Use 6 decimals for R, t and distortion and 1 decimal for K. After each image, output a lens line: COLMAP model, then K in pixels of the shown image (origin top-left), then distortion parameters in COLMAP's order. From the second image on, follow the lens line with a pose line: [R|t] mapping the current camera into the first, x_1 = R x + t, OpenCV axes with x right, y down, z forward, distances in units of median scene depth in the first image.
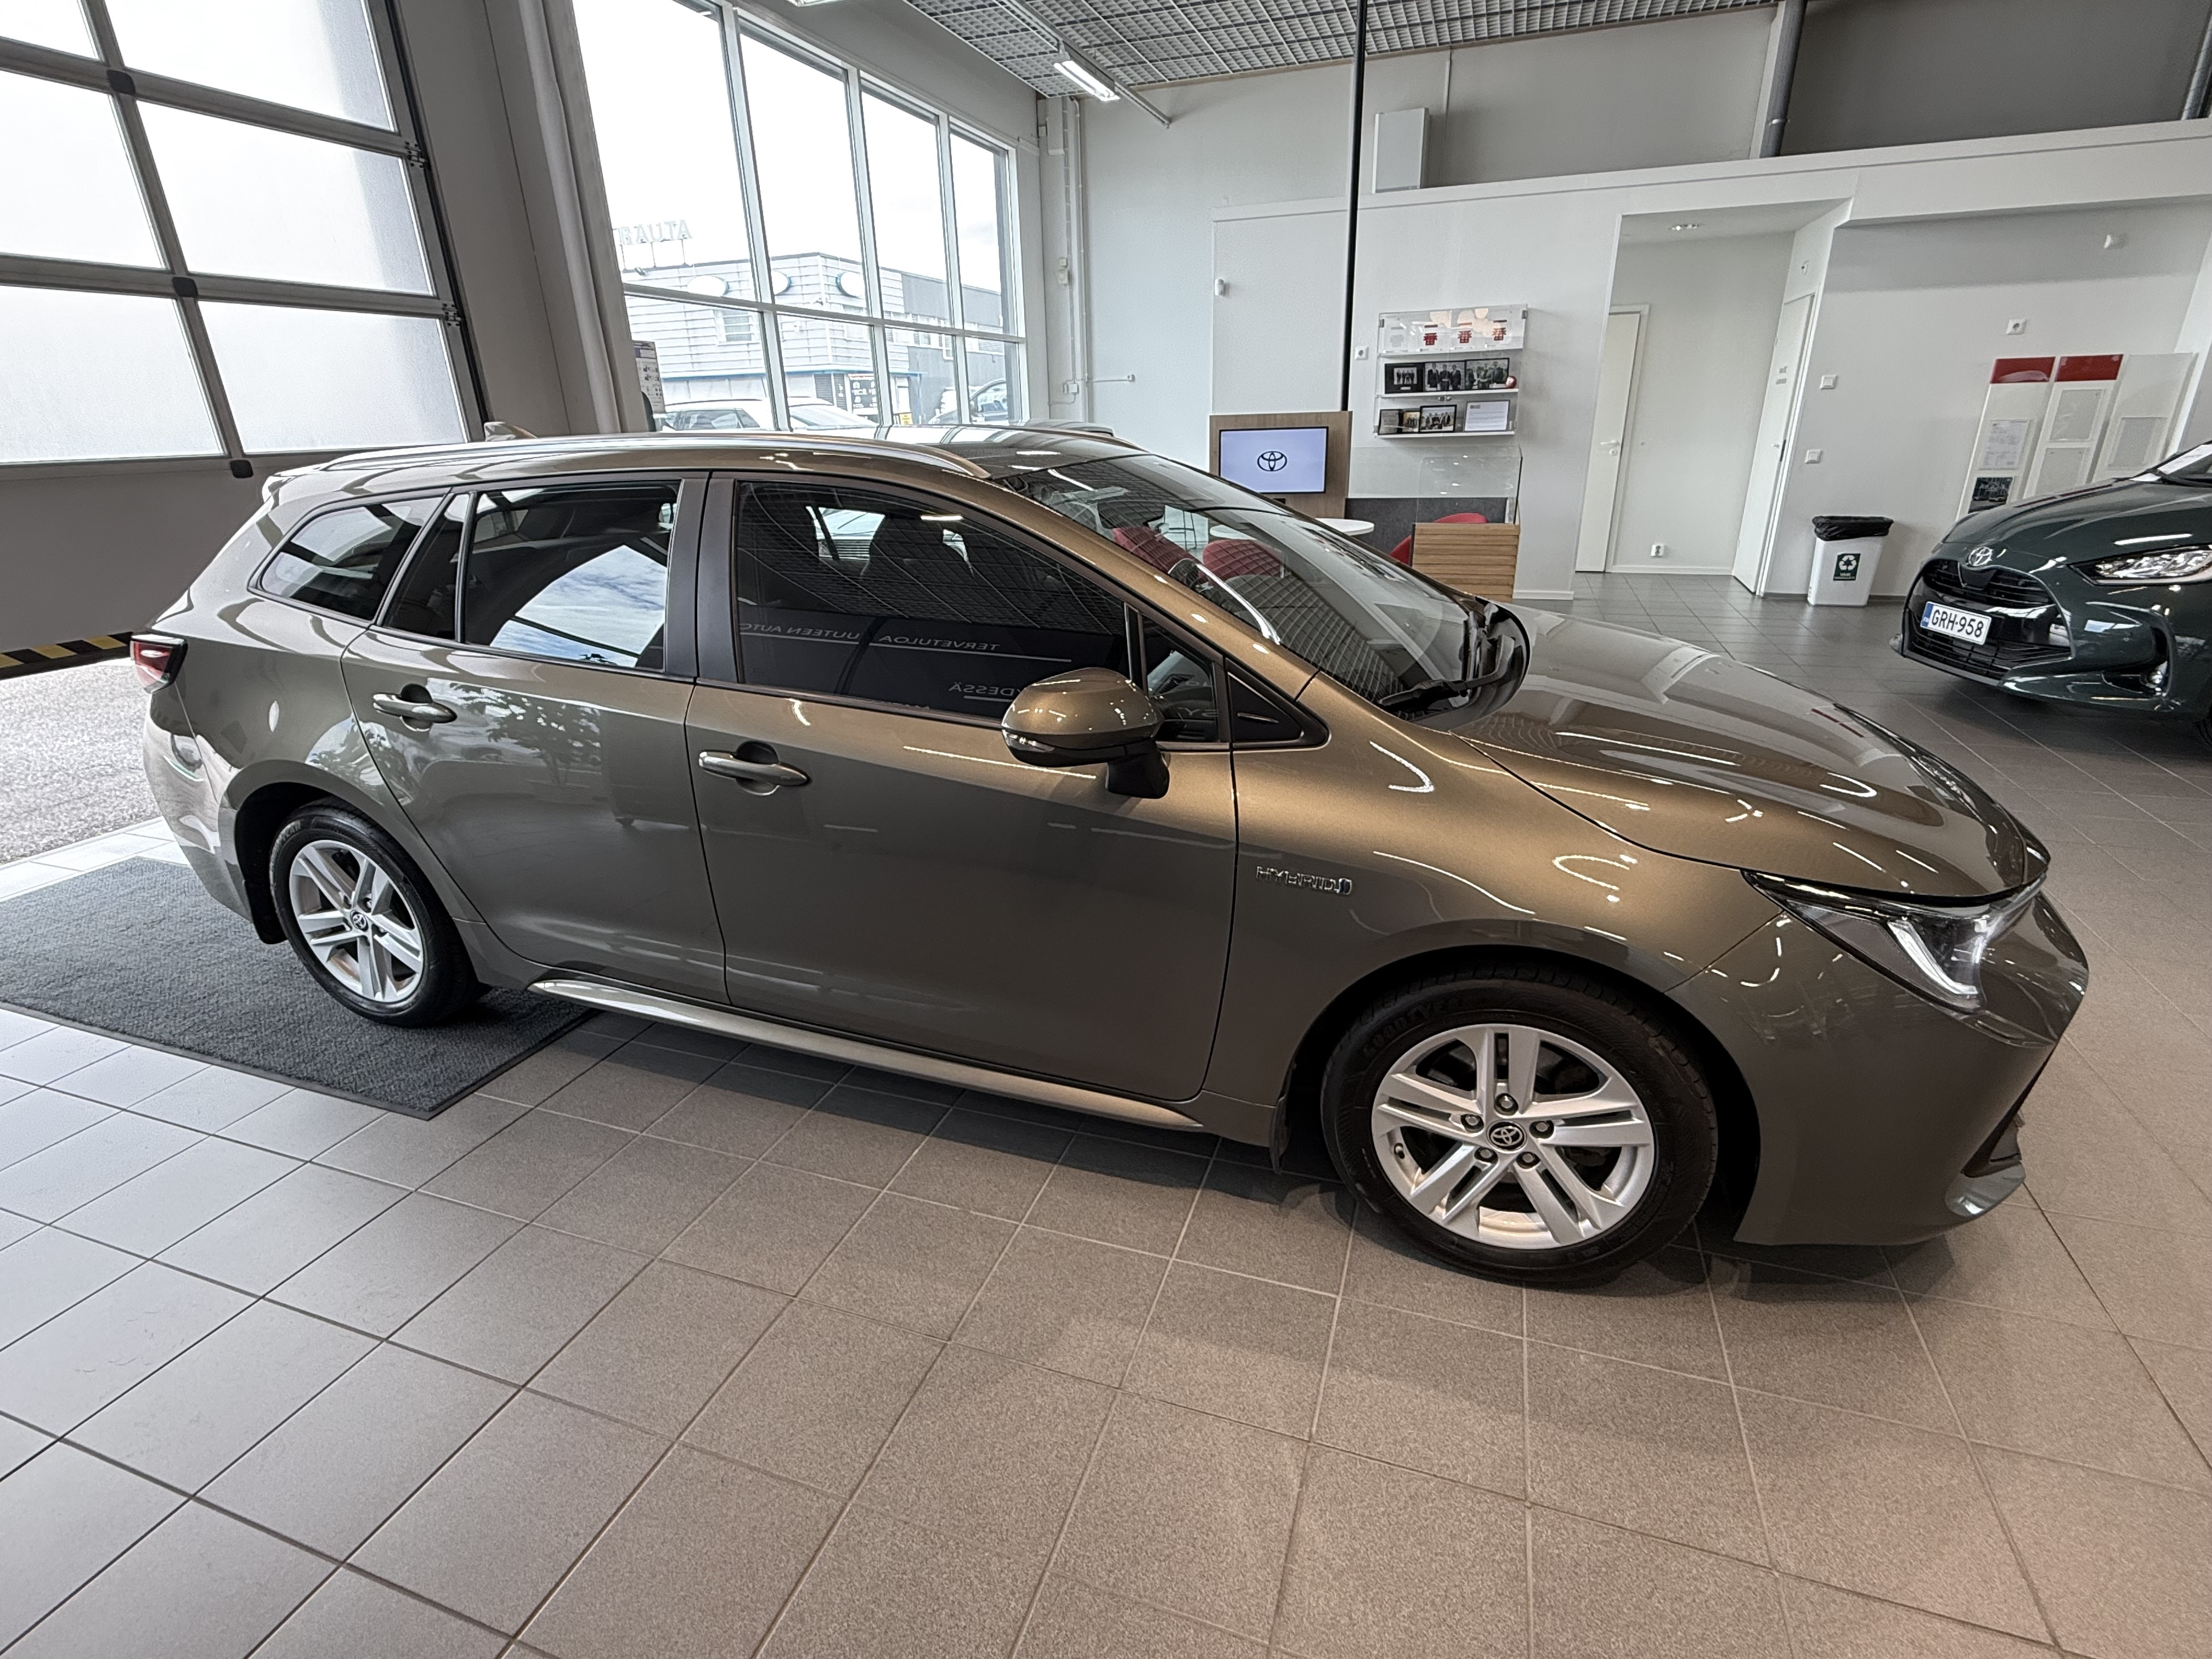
lens RADIAL K [[1057.5, 0, 1116.8], [0, 1057.5, 834.1], [0, 0, 1]] dist [0.002345, 0.000001]
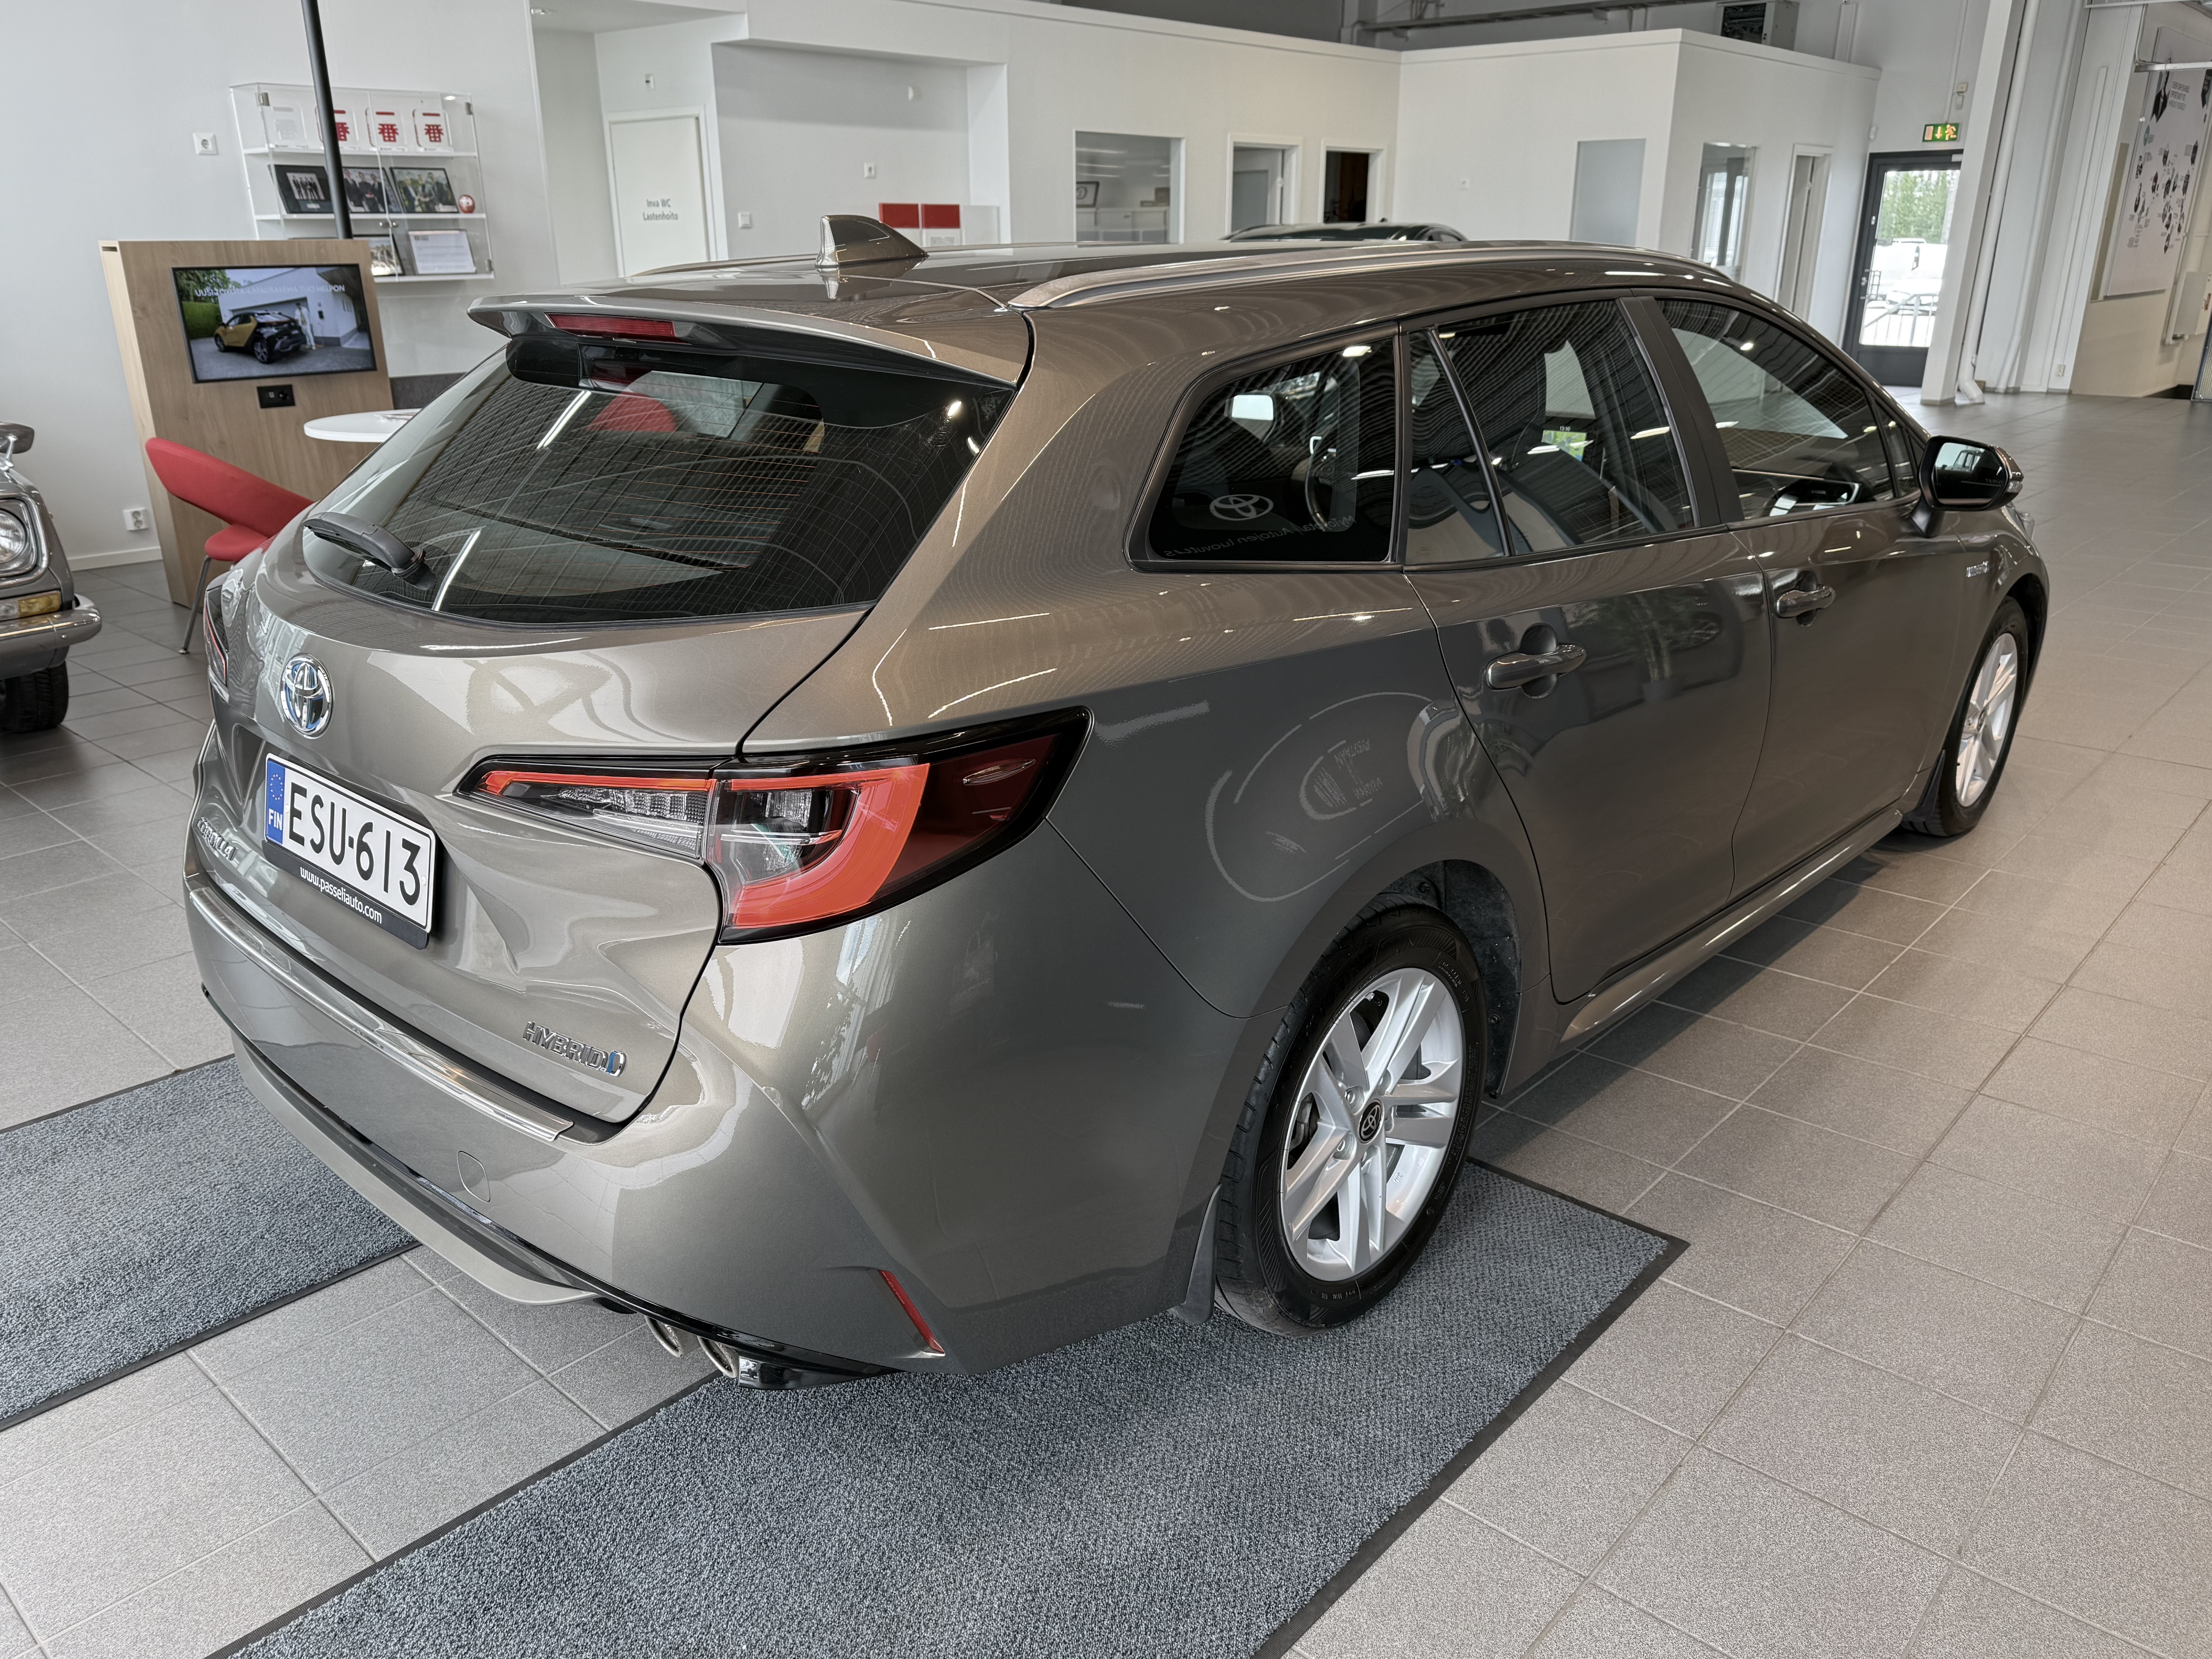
lens RADIAL K [[1635.1, 0, 1112.4], [0, 1635.1, 828.2], [0, 0, 1]] dist [0.004451, 0.000752]
pose [[0.389077, -0.292575, 0.873510, -2.238353], [0.329173, 0.929777, 0.164802, -0.375904], [-0.860386, 0.223415, 0.458063, 1.048452]]
